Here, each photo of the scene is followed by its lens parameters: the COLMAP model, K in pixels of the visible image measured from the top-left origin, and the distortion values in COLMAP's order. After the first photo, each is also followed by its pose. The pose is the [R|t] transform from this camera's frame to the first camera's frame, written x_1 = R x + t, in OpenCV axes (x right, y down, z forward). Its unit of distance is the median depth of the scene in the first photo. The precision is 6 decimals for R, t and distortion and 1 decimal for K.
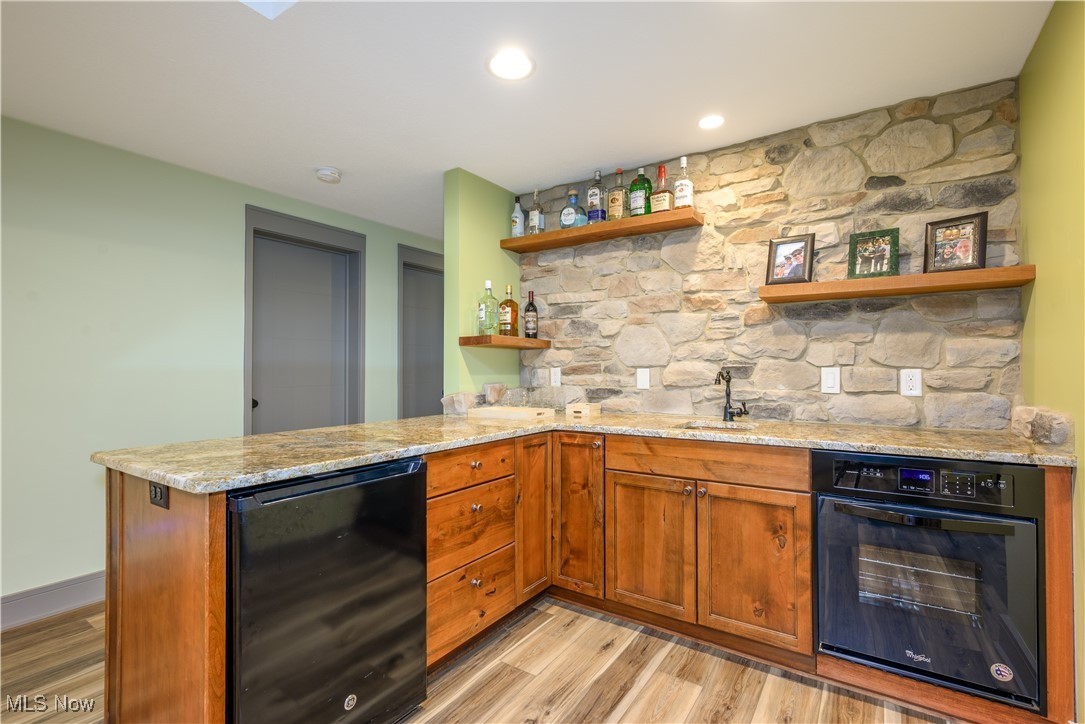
lens RADIAL K [[489.1, 0, 545.7], [0, 489.1, 362.7], [0, 0, 1]] dist [0.000931, 0.000275]
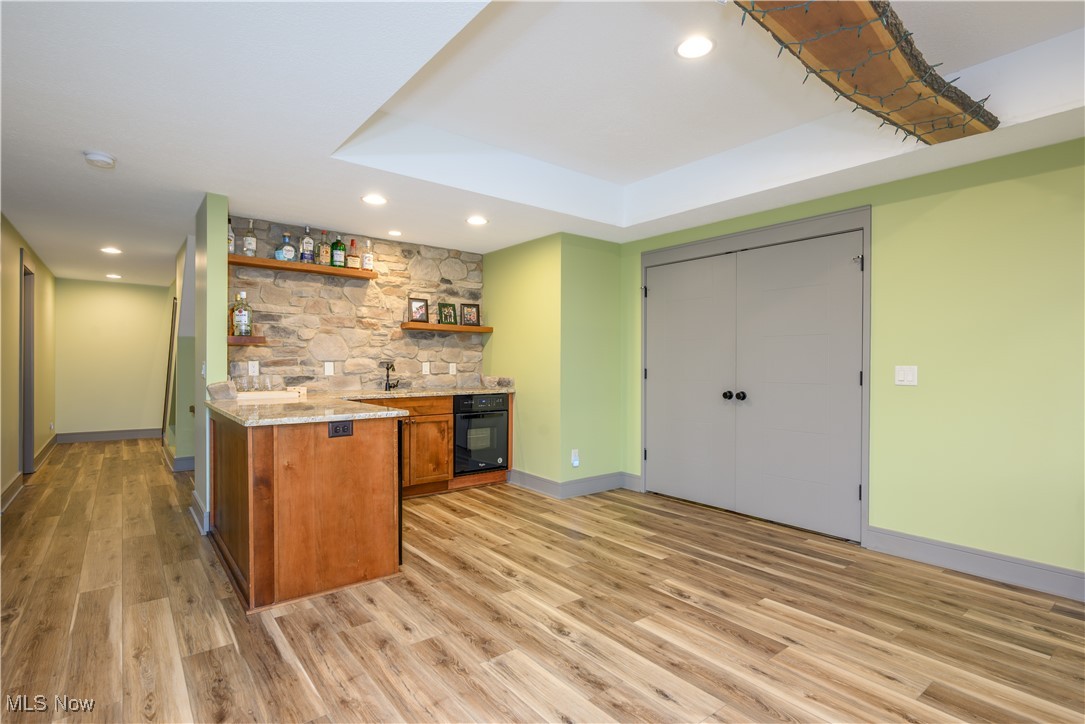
lens RADIAL K [[526.9, 0, 542.3], [0, 526.9, 363.6], [0, 0, 1]] dist [0.003921, 0.000537]
pose [[0.316127, 0.002887, 0.948713, -1.352880], [-0.016398, 0.999863, 0.002421, 0.001211], [-0.948575, -0.016322, 0.316131, -0.190327]]
